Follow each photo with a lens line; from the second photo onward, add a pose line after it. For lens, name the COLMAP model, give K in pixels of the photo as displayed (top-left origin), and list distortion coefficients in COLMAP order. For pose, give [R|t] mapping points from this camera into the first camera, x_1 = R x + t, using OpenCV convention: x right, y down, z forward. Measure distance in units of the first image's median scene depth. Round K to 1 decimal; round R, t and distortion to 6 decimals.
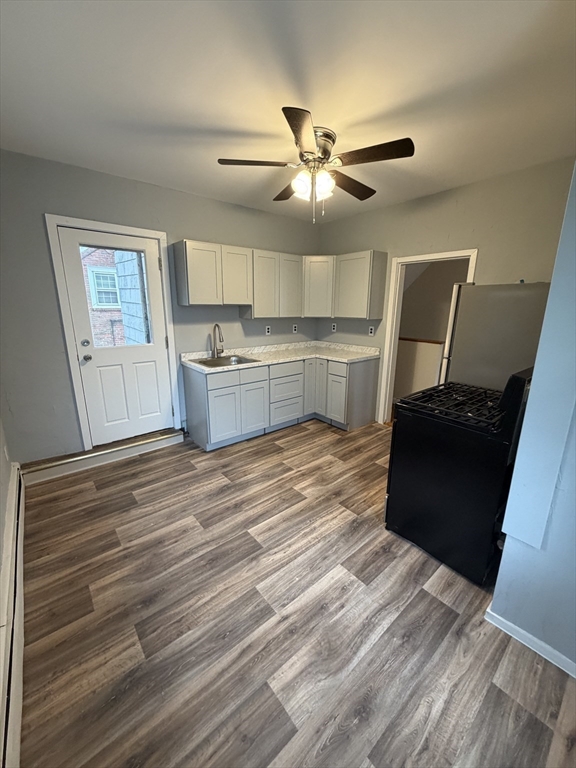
lens RADIAL K [[302.4, 0, 286.1], [0, 302.4, 385.8], [0, 0, 1]] dist [-0.005226, 0.001206]
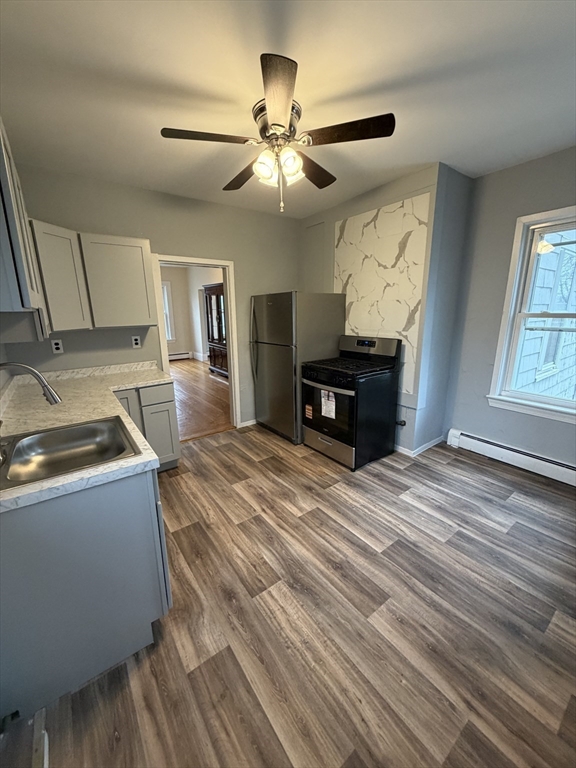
lens RADIAL K [[302.4, 0, 289.2], [0, 302.4, 383.0], [0, 0, 1]] dist [-0.005226, 0.001206]
pose [[0.056539, -0.244645, 0.967963, -0.609999], [0.269666, 0.937221, 0.221124, -0.186333], [-0.961293, 0.248525, 0.118962, 0.696377]]
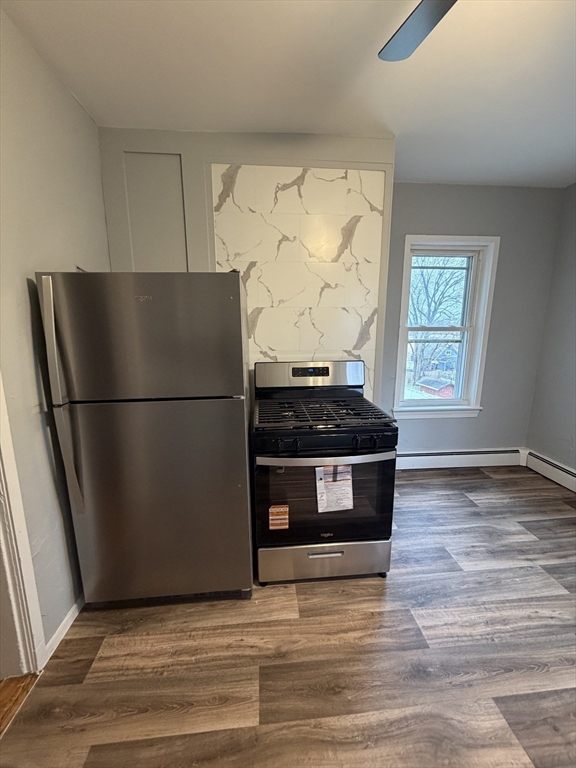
lens RADIAL K [[302.4, 0, 280.6], [0, 302.4, 383.4], [0, 0, 1]] dist [-0.005226, 0.001206]
pose [[-0.820805, -0.108264, 0.560855, 0.107629], [0.143016, 0.911649, 0.385282, -0.257121], [-0.553015, 0.396453, -0.732803, 1.068126]]
